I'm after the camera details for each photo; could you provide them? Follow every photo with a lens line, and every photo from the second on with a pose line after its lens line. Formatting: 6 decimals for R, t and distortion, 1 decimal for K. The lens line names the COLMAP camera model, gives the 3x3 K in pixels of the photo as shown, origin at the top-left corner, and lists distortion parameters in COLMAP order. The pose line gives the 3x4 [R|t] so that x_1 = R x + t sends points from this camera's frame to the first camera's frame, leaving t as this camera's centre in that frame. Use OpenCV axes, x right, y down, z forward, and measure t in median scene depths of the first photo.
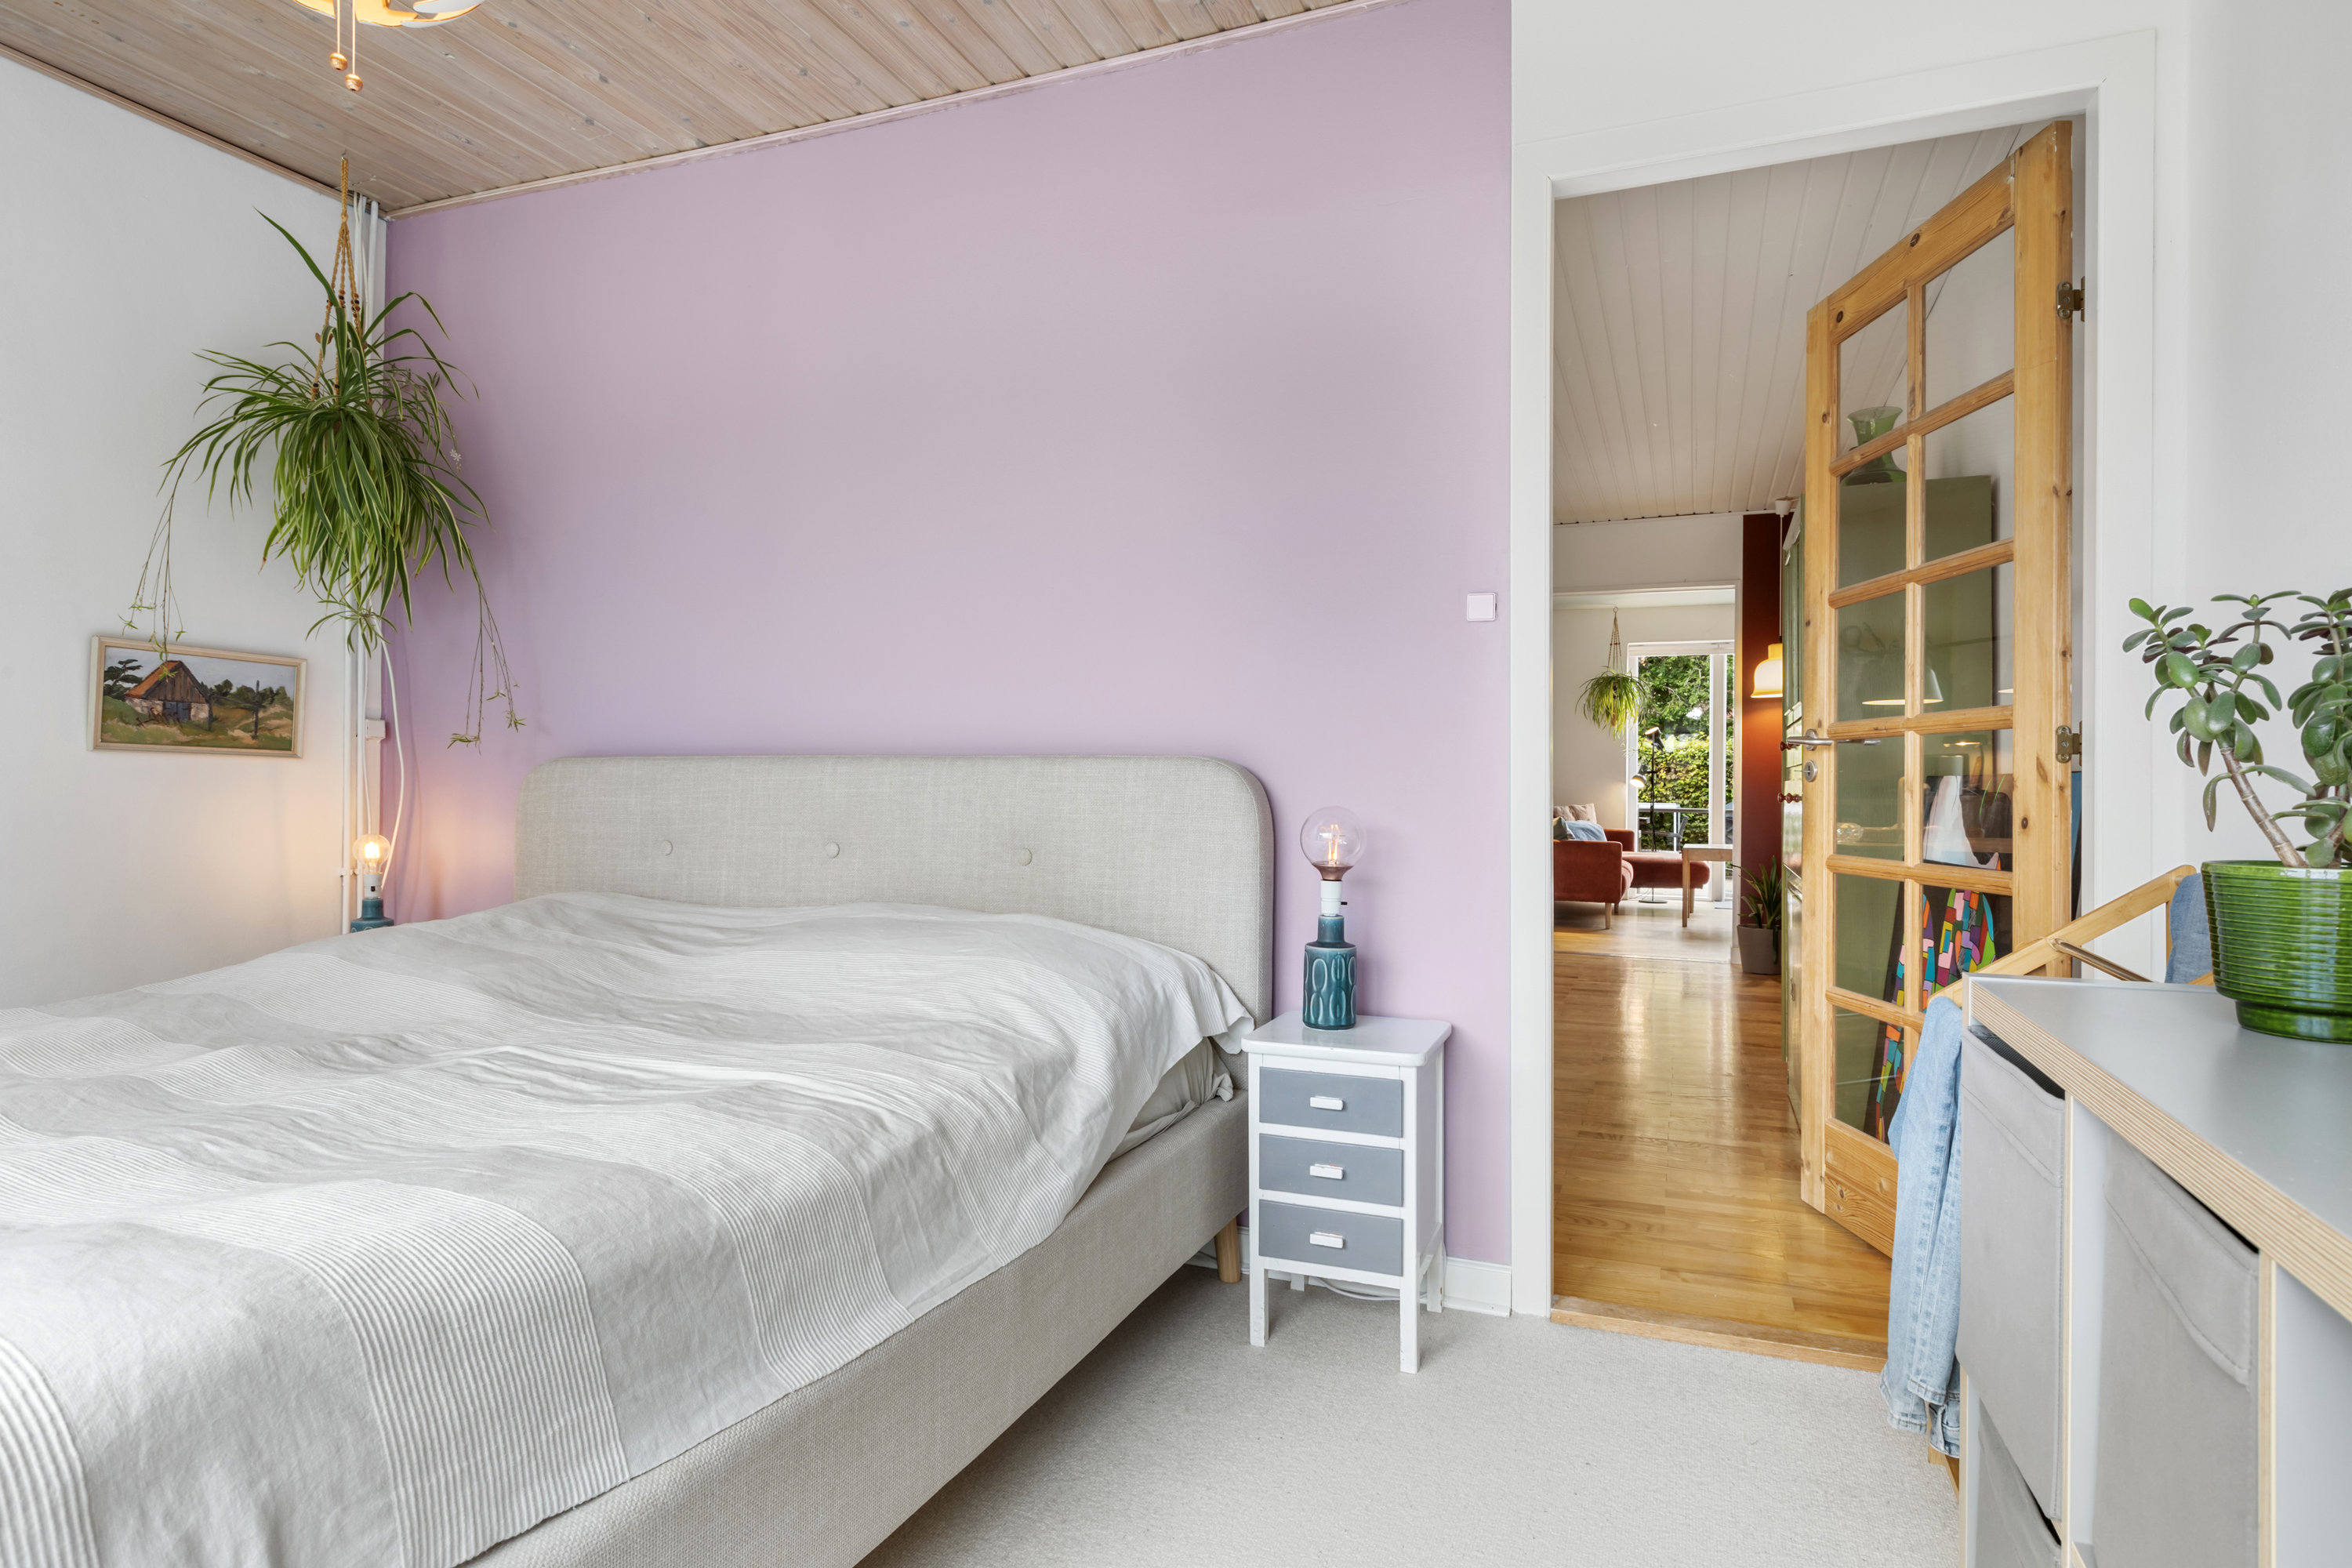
lens RADIAL K [[1250.3, 0, 1191.3], [0, 1250.3, 785.0], [0, 0, 1]] dist [0.000016, -0.000532]
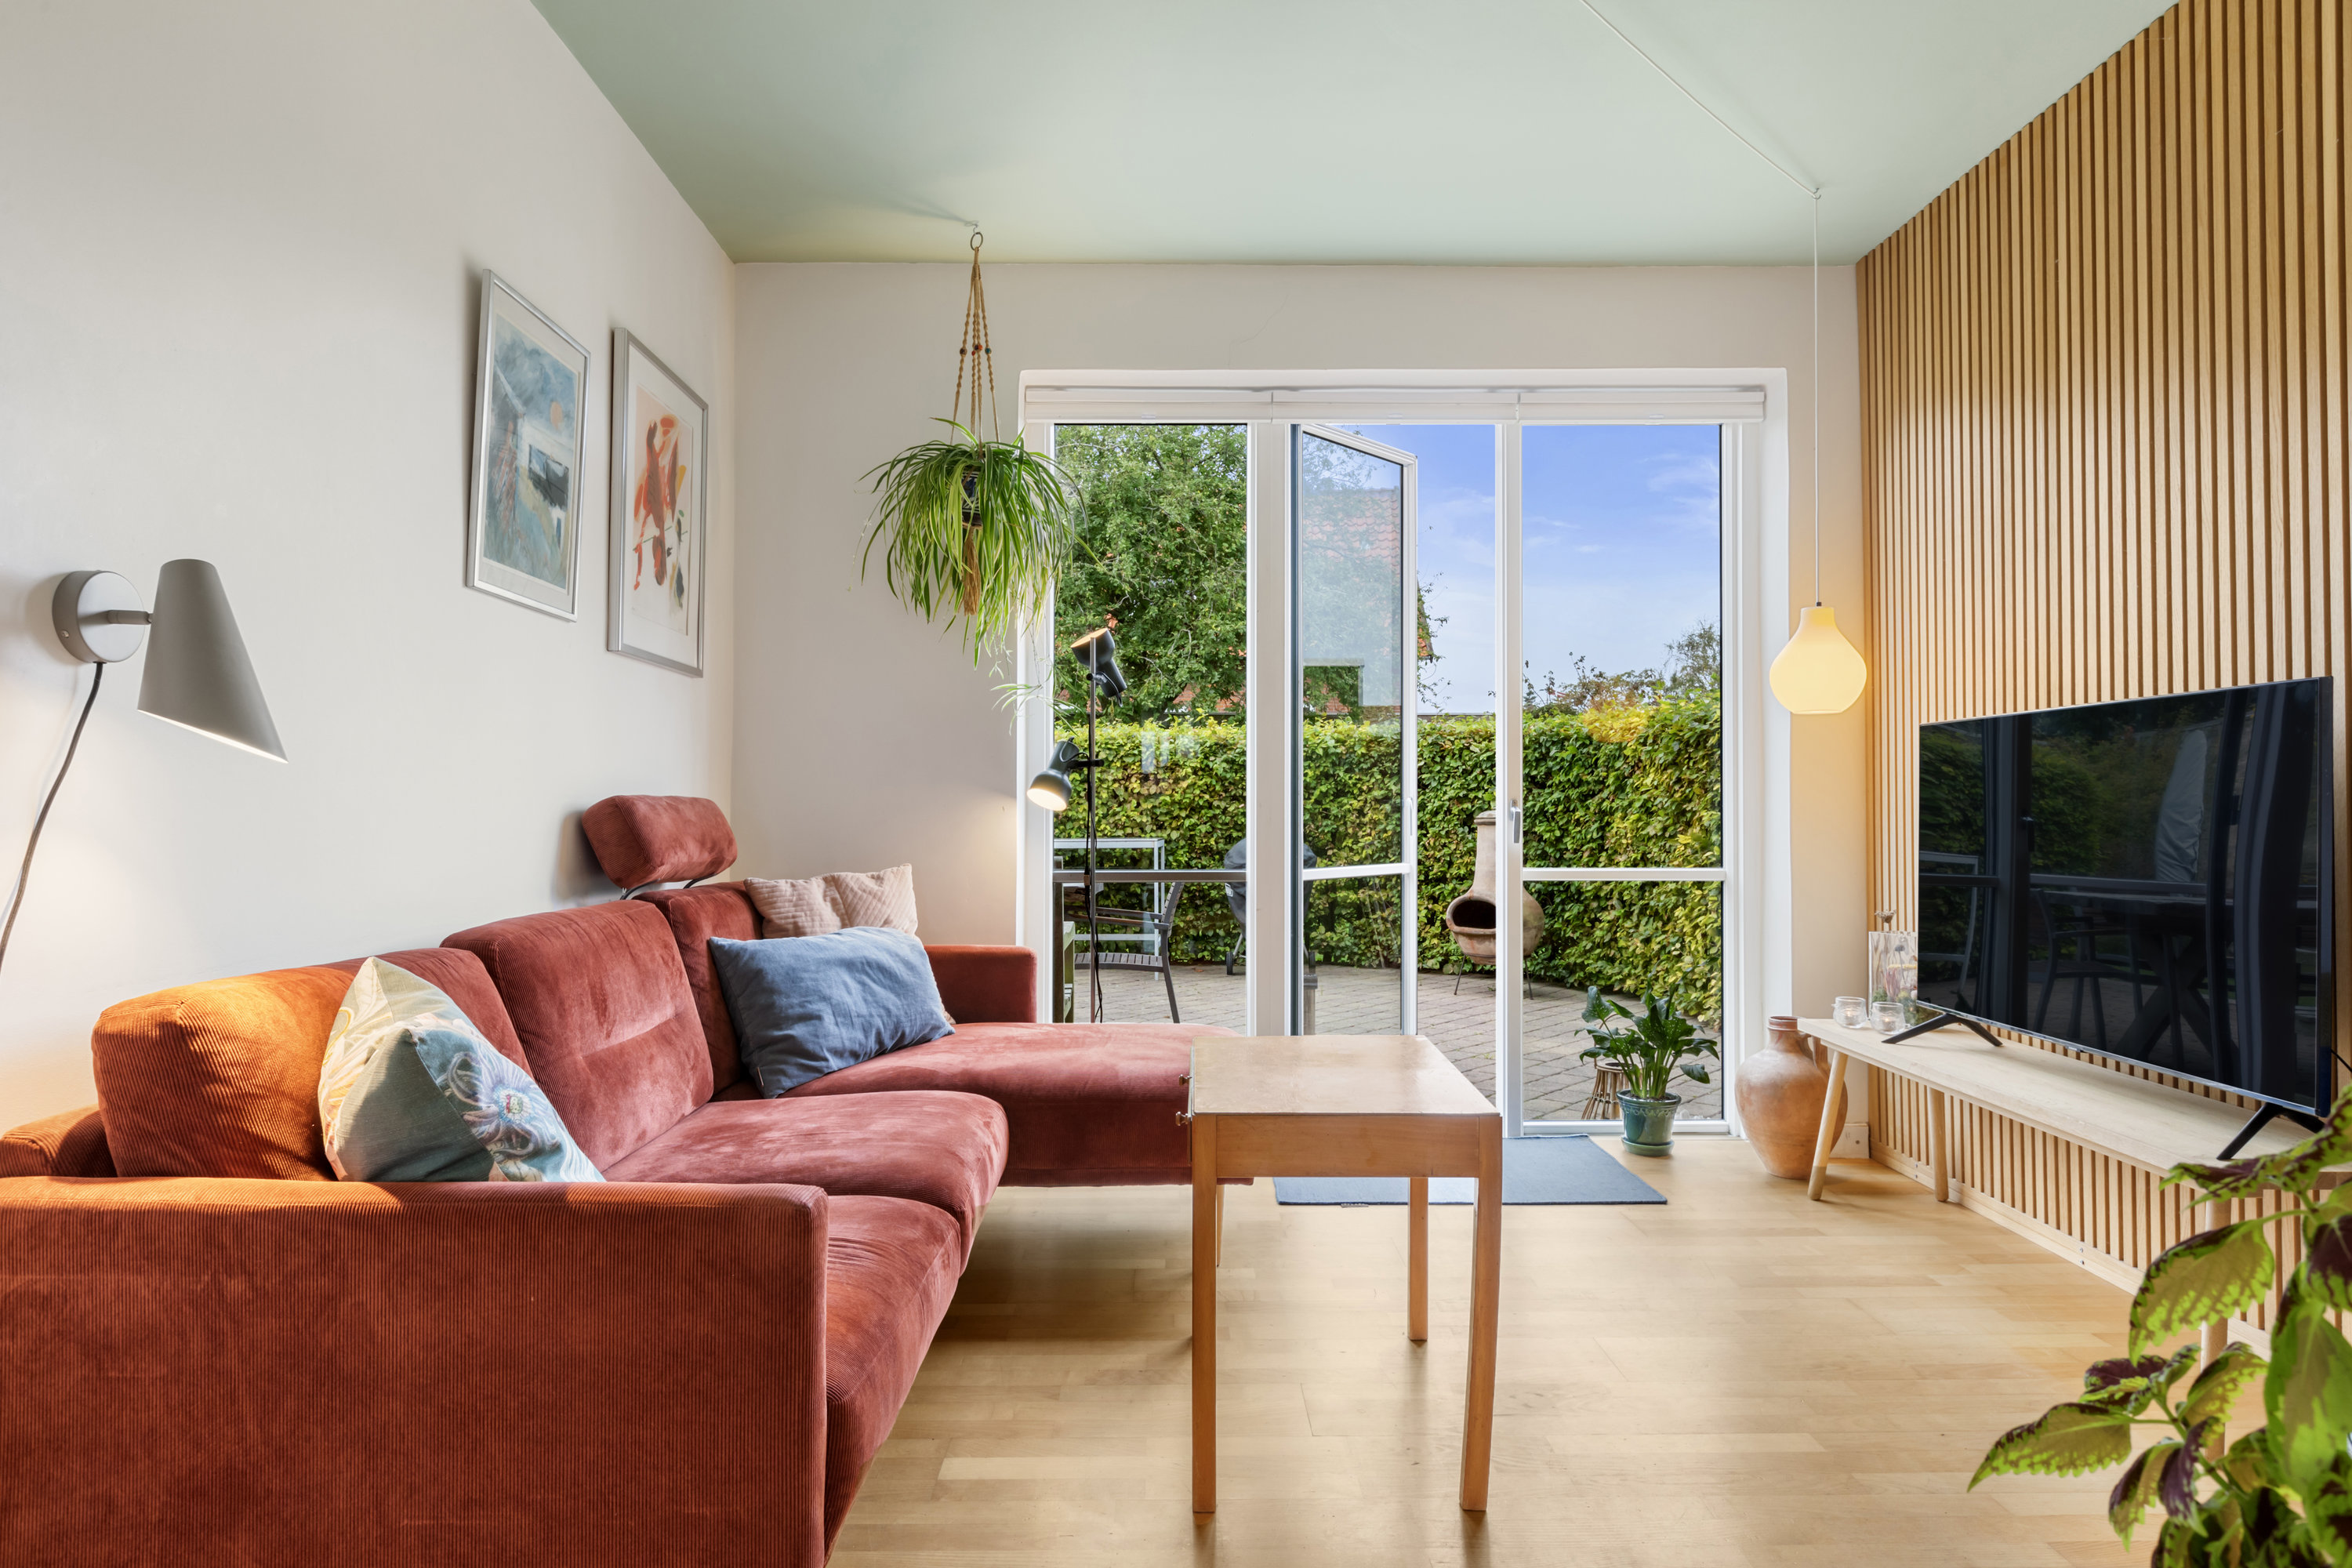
lens RADIAL K [[1335.4, 0, 1174.8], [0, 1335.4, 778.3], [0, 0, 1]] dist [-0.006168, -0.001725]
pose [[0.927423, 0.003817, 0.373995, 0.255219], [0.004259, 0.999775, -0.020766, 0.000219], [-0.373990, 0.020852, 0.927198, 0.660075]]
